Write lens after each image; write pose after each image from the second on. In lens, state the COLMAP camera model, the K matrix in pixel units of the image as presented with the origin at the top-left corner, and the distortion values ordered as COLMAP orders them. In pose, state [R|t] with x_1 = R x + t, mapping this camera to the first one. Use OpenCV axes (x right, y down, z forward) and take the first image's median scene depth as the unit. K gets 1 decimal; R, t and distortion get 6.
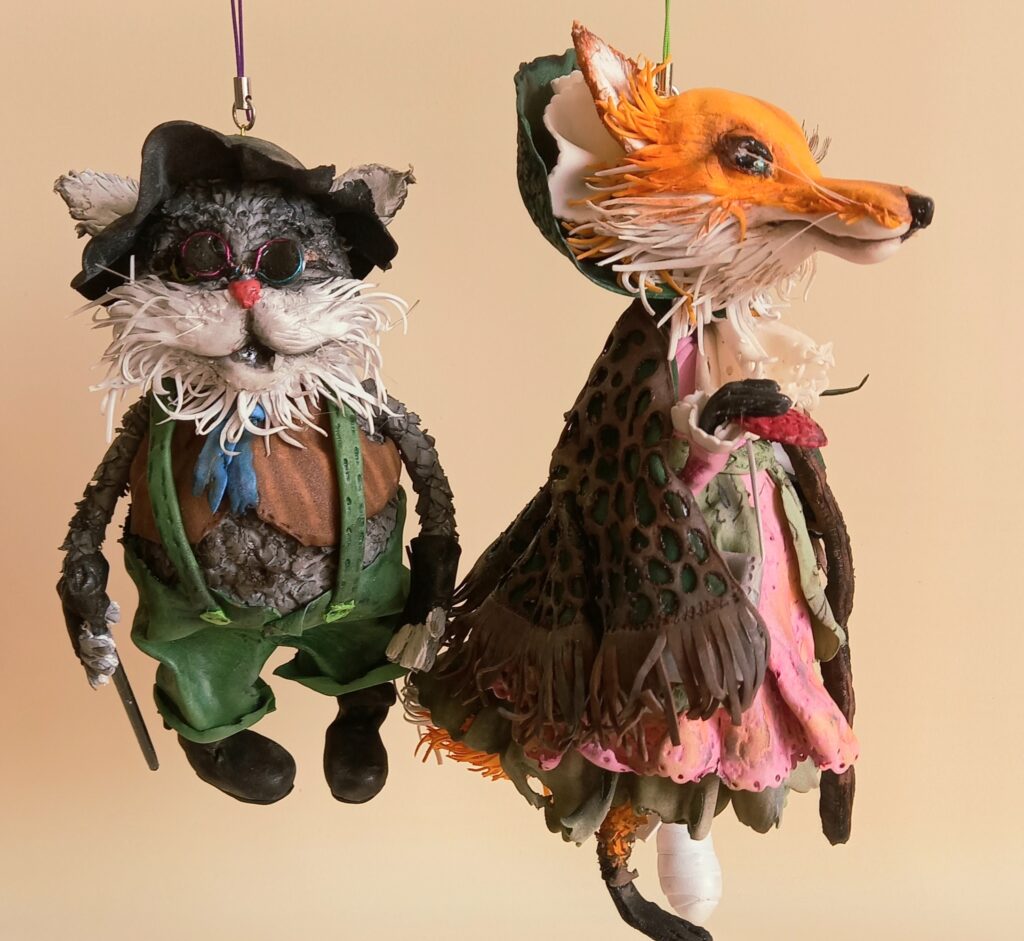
lens RADIAL K [[1356.7, 0, 509.9], [0, 1356.7, 532.8], [0, 0, 1]] dist [0.084842, -0.259642]
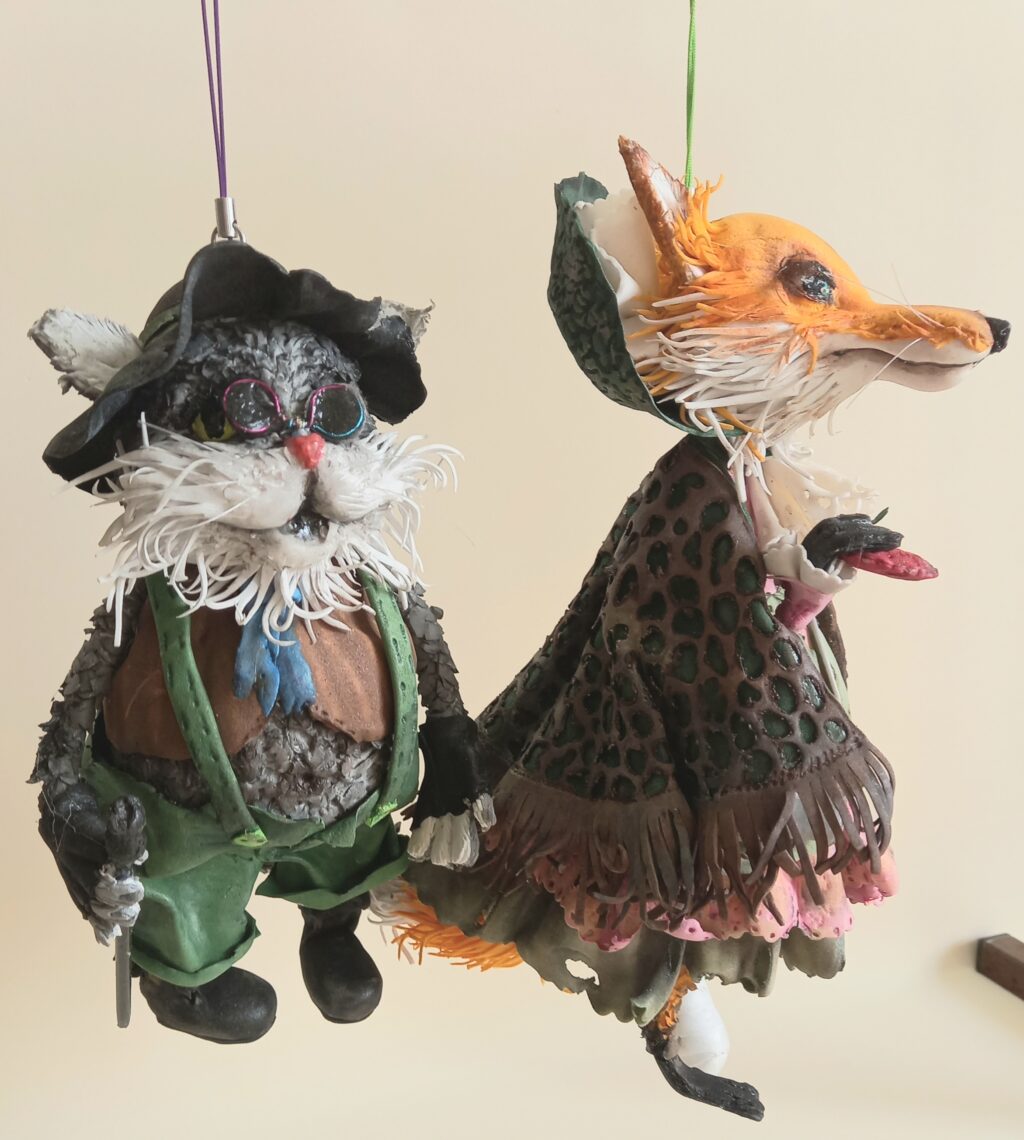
lens RADIAL K [[1276.5, 0, 497.2], [0, 1276.5, 722.3], [0, 0, 1]] dist [0.078539, -0.237699]
pose [[0.945808, -0.110923, 0.305195, -0.321844], [0.105635, 0.993829, 0.033841, -0.022026], [-0.307065, 0.000233, 0.951688, 0.198291]]
